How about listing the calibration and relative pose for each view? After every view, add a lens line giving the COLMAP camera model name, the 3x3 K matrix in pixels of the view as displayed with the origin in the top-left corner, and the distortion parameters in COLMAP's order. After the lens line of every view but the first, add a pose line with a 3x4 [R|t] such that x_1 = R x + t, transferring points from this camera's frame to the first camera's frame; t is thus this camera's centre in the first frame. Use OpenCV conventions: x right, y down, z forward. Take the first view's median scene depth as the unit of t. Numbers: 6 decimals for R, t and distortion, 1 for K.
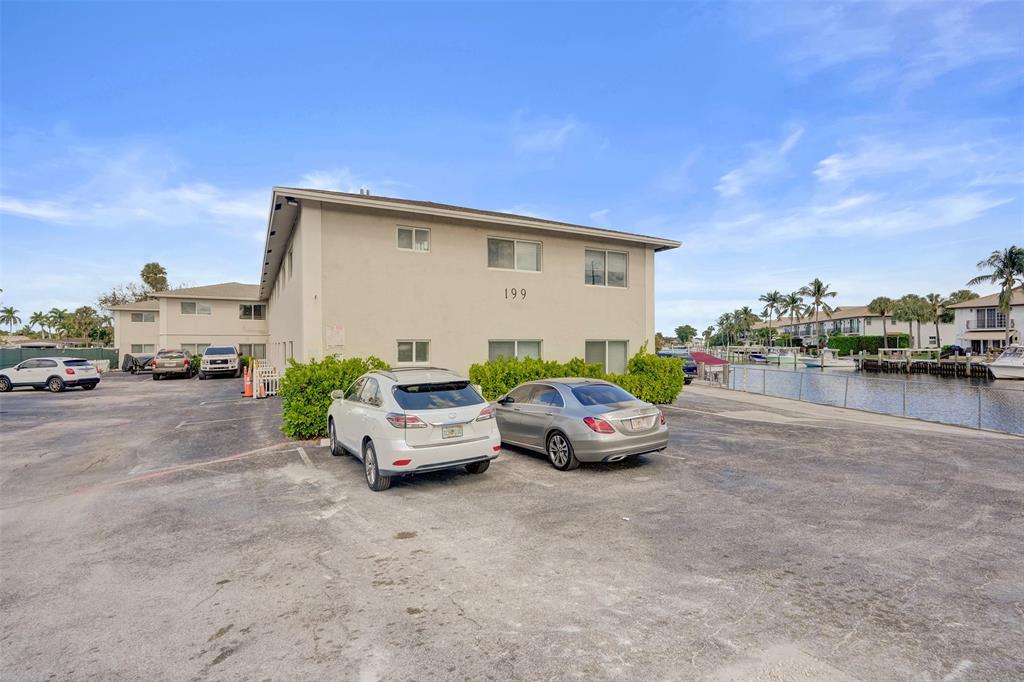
lens RADIAL K [[491.5, 0, 517.6], [0, 491.5, 349.8], [0, 0, 1]] dist [-0.003896, 0.000457]
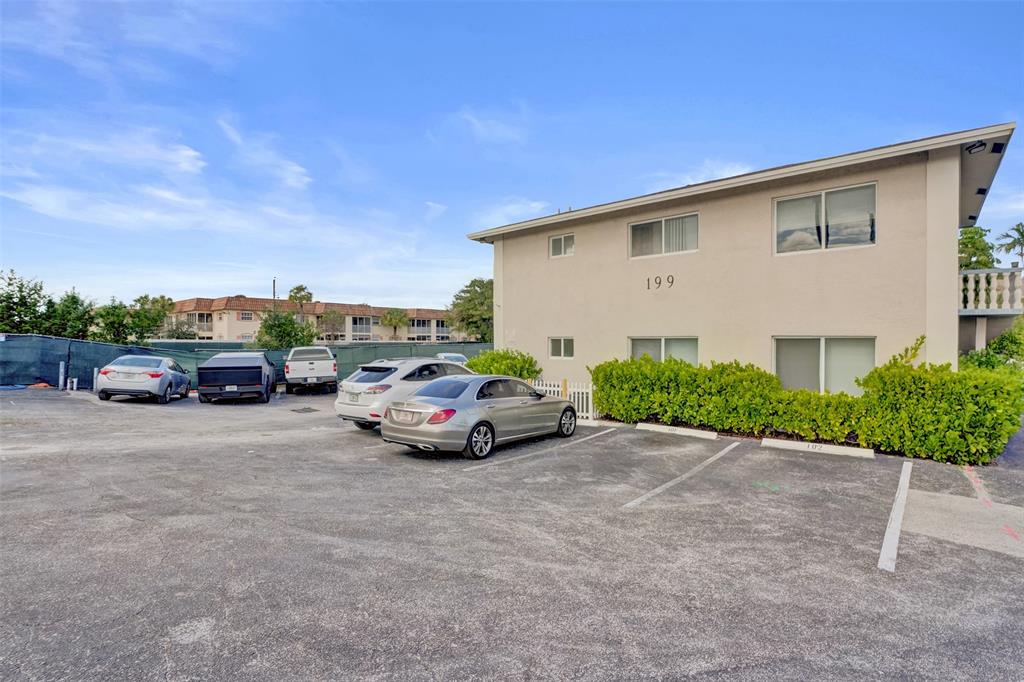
lens RADIAL K [[491.5, 0, 517.6], [0, 491.5, 349.8], [0, 0, 1]] dist [-0.003896, 0.000457]
pose [[0.333720, 0.019473, -0.942471, 0.767956], [-0.018862, 0.999724, 0.013977, -0.005254], [0.942483, 0.013113, 0.333995, 0.516412]]
